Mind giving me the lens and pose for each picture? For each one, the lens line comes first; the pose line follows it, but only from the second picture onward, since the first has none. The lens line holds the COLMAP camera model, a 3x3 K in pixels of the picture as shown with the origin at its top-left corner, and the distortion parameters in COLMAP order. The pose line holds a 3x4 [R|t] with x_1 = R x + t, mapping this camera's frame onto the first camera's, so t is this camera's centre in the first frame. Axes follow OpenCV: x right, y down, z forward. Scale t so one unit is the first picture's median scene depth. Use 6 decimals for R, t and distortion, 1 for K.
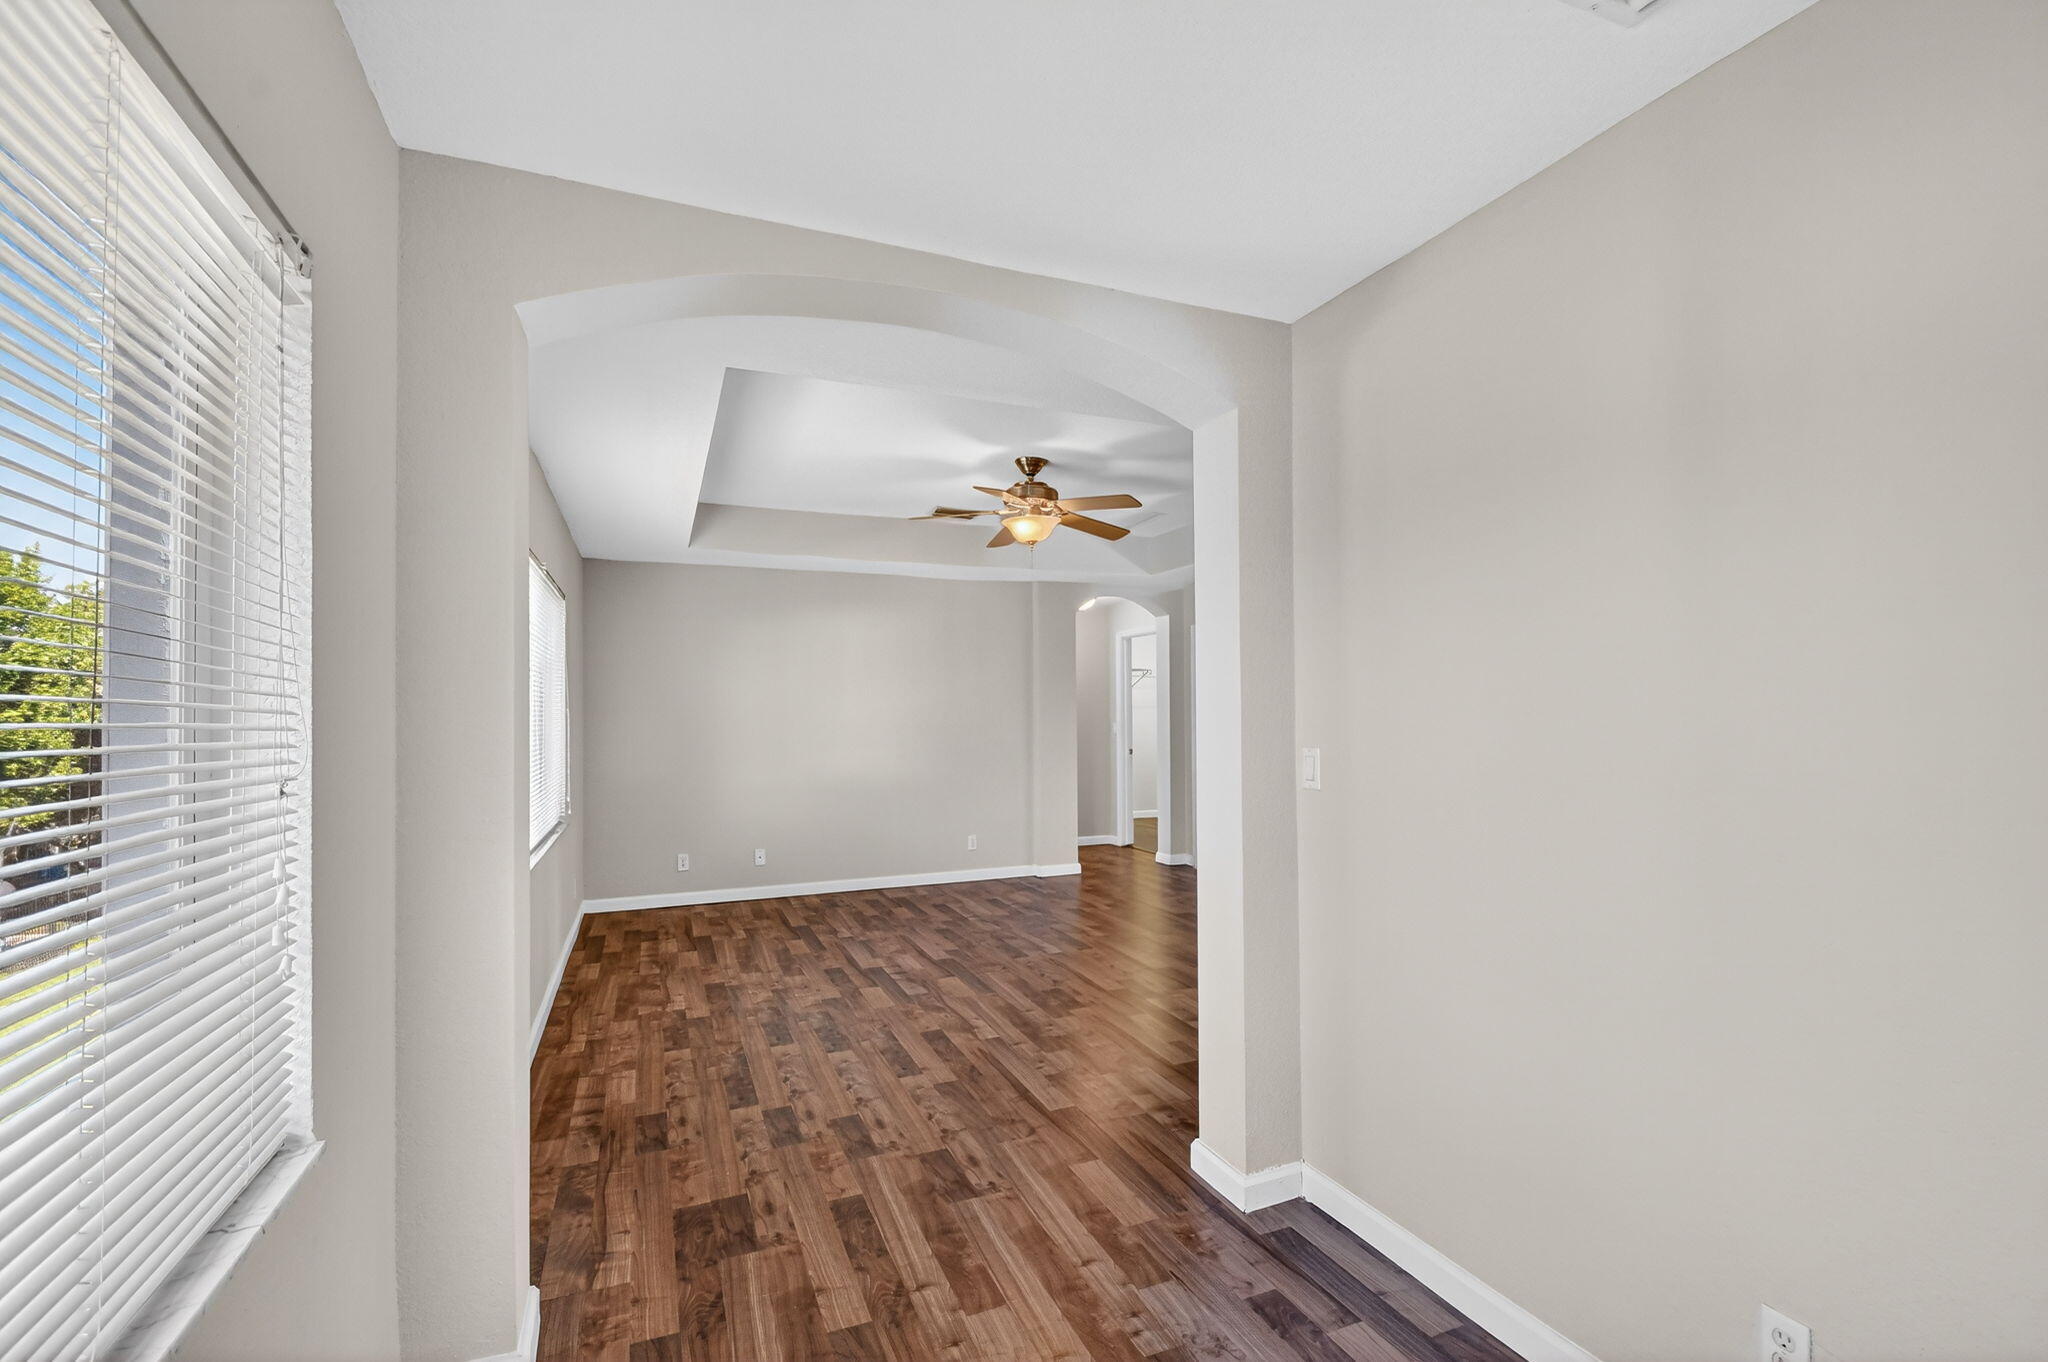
lens RADIAL K [[895.8, 0, 1058.6], [0, 895.8, 684.7], [0, 0, 1]] dist [0.000624, -0.007929]
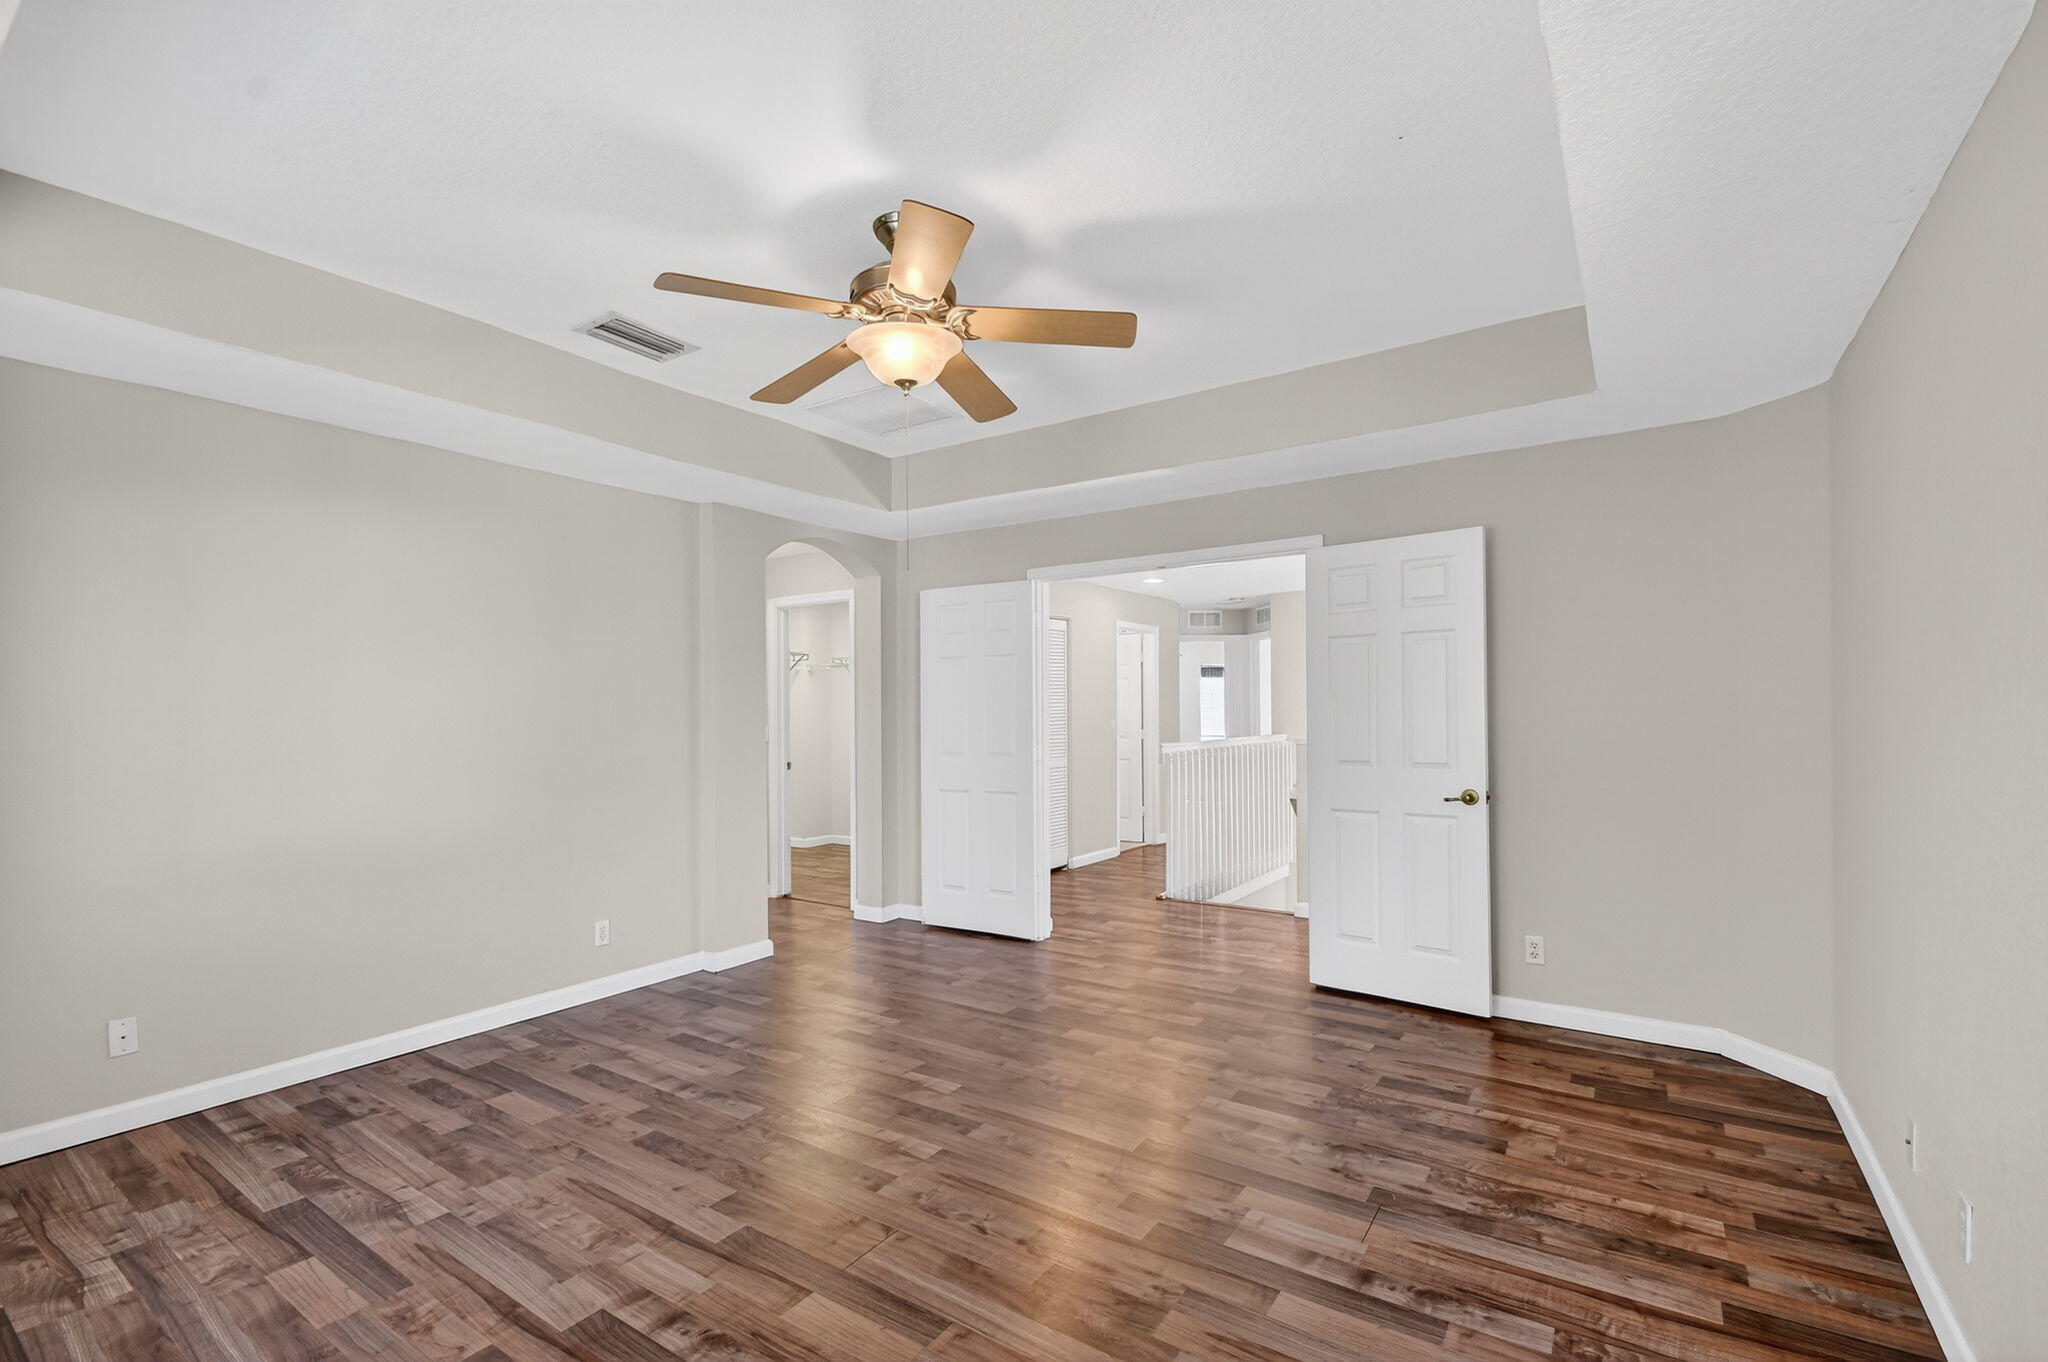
lens RADIAL K [[895.8, 0, 1032.7], [0, 895.8, 688.4], [0, 0, 1]] dist [0.000624, -0.007929]
pose [[0.852328, 0.008783, 0.522934, -0.241562], [-0.010952, 0.999939, 0.001056, 0.018674], [-0.522893, -0.006627, 0.852372, 0.523108]]
